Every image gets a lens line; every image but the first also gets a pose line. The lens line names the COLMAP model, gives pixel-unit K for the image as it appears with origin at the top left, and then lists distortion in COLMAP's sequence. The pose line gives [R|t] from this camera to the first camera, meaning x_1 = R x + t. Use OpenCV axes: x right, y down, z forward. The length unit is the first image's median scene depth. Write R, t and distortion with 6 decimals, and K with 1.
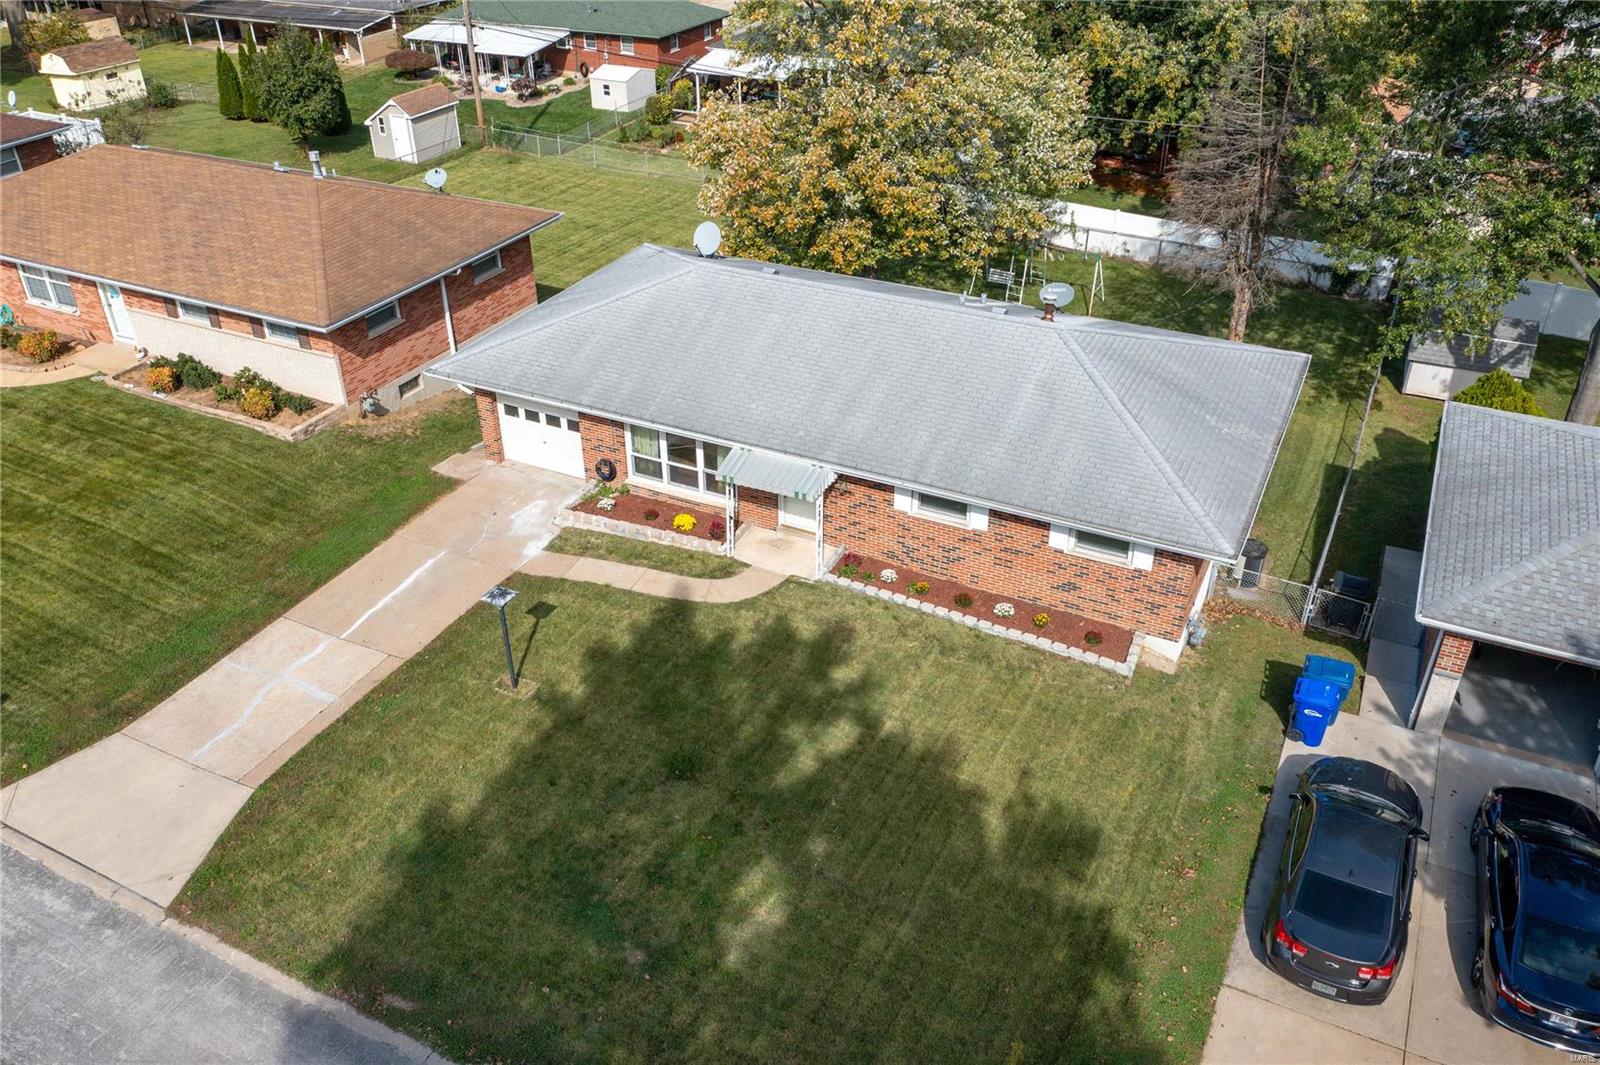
lens RADIAL K [[1257.0, 0, 800.0], [0, 1257.0, 532.5], [0, 0, 1]] dist [-0.020963, 0.001955]
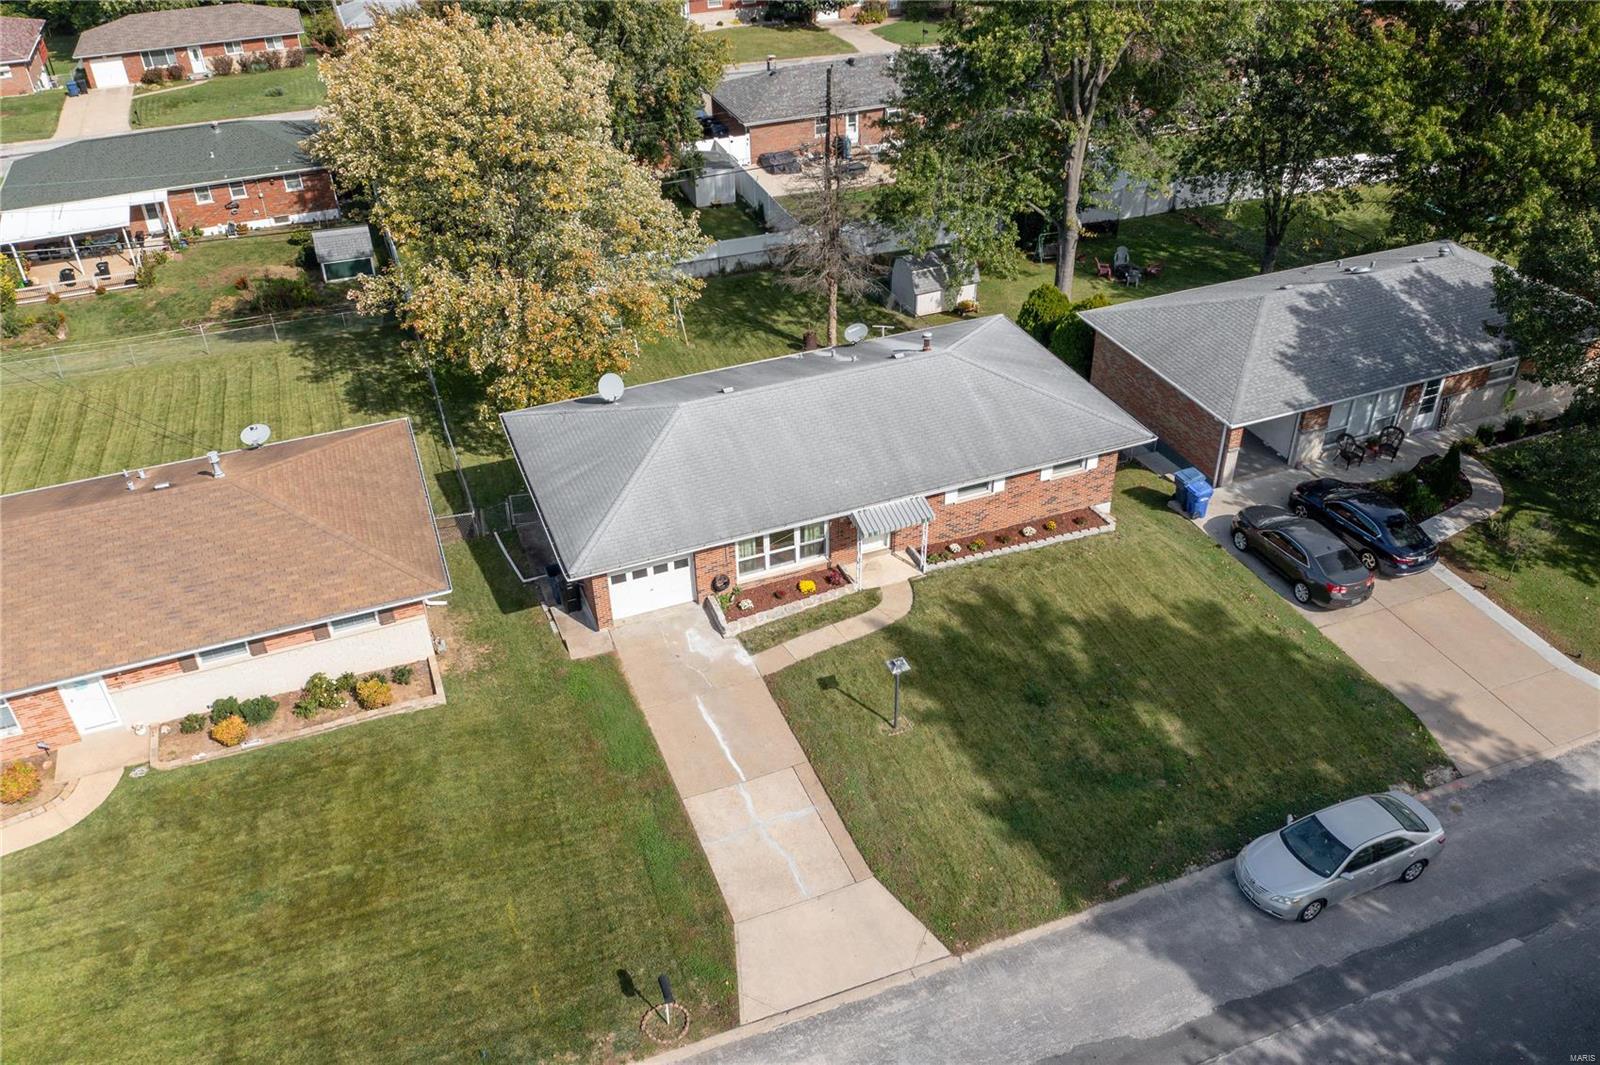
lens RADIAL K [[1255.0, 0, 809.0], [0, 1255.0, 532.6], [0, 0, 1]] dist [-0.008919, 0.000661]
pose [[0.665140, -0.427908, 0.611951, -0.853776], [0.407606, 0.894715, 0.182597, -0.291998], [-0.625657, 0.127982, 0.769528, -0.016252]]
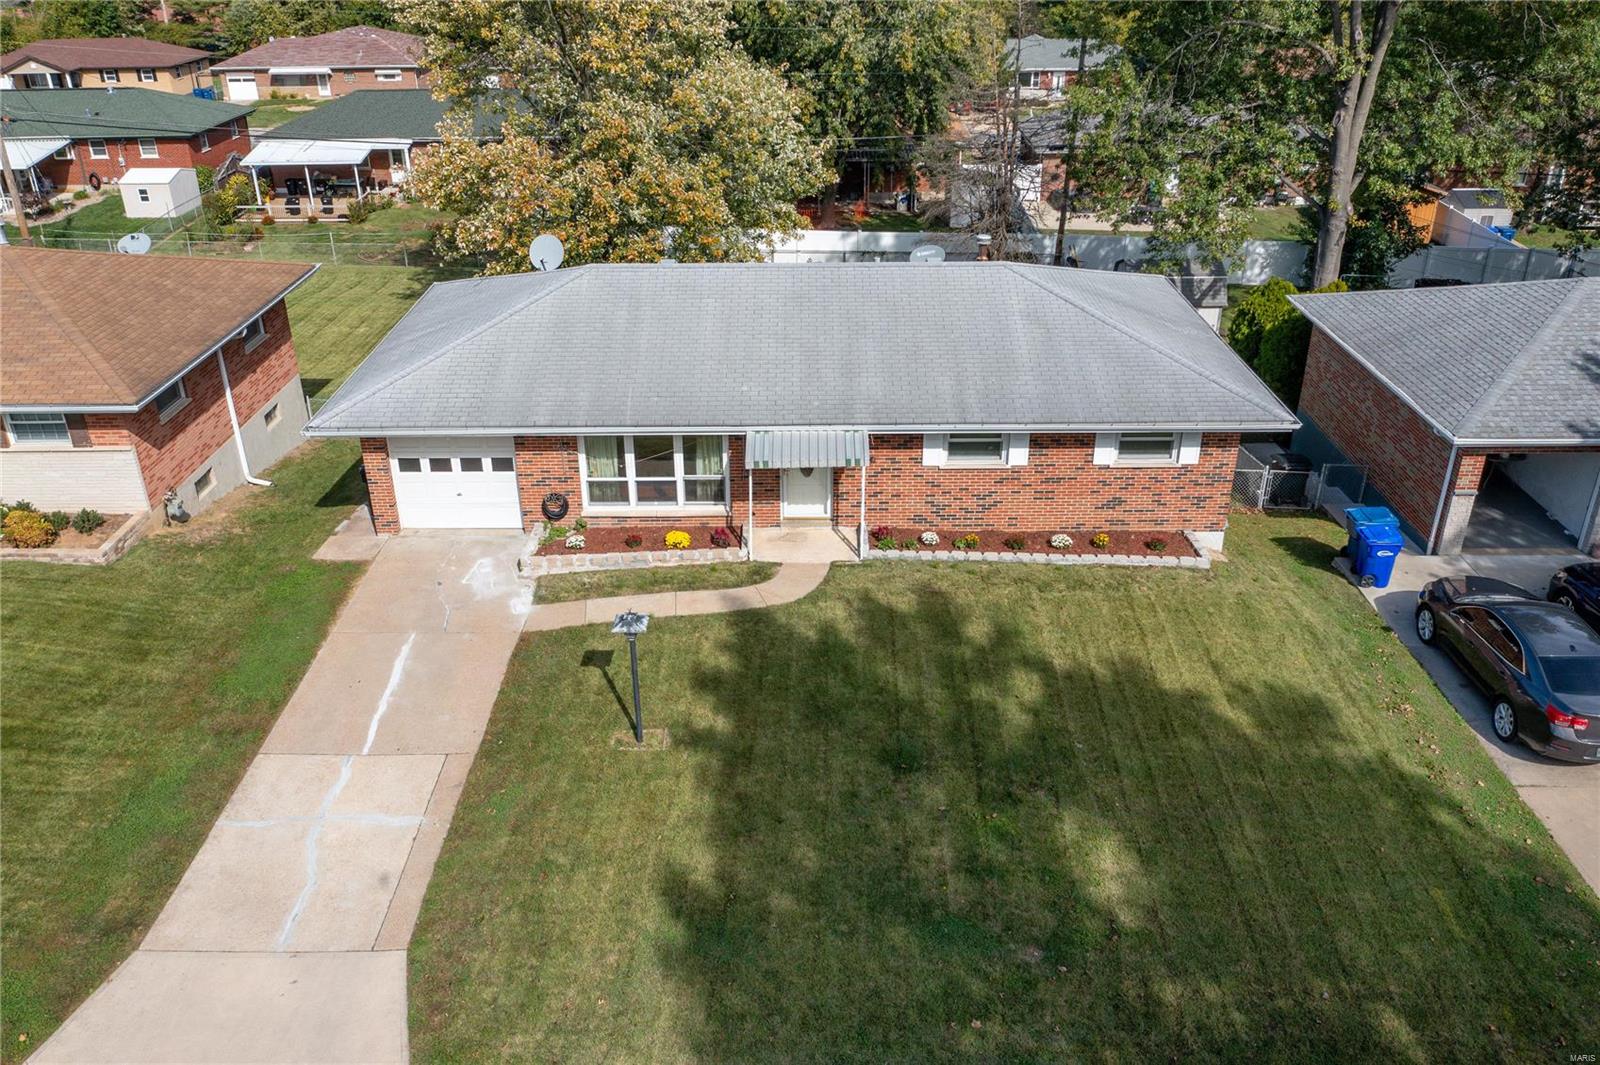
lens RADIAL K [[1257.0, 0, 800.0], [0, 1257.0, 532.5], [0, 0, 1]] dist [-0.020963, 0.001955]
pose [[0.896229, -0.202600, 0.394622, -0.352254], [0.236572, 0.970837, -0.038852, 0.040177], [-0.375242, 0.128177, 0.918022, 0.166543]]
